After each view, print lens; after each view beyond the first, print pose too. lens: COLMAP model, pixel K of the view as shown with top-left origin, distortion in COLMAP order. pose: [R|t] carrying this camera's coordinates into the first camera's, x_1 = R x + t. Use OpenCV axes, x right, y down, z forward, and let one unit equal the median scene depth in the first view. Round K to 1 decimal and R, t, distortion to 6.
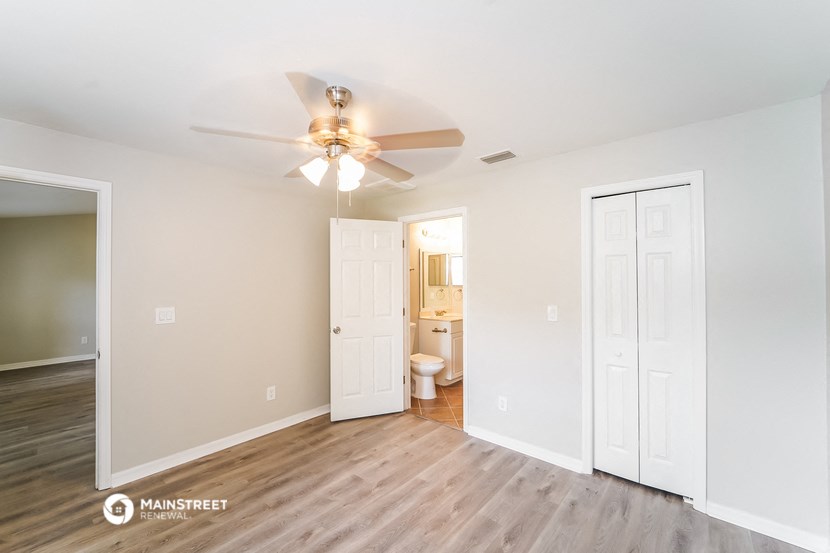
lens RADIAL K [[345.5, 0, 417.1], [0, 345.5, 278.4], [0, 0, 1]] dist [0.001029, -0.007480]
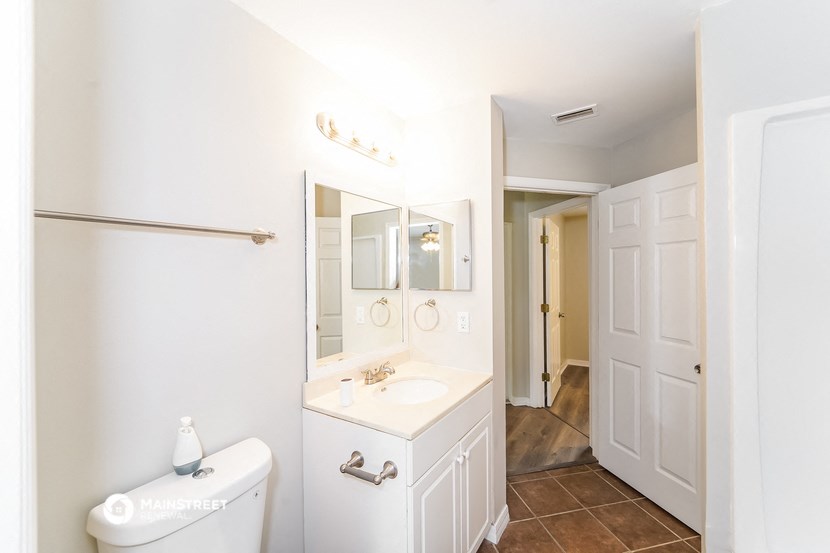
lens RADIAL K [[345.5, 0, 417.1], [0, 345.5, 278.4], [0, 0, 1]] dist [0.001029, -0.007480]
pose [[0.989624, -0.003453, 0.143640, 0.058224], [0.002233, 0.999960, 0.008655, 0.005273], [-0.143664, -0.008245, 0.989592, 0.675107]]
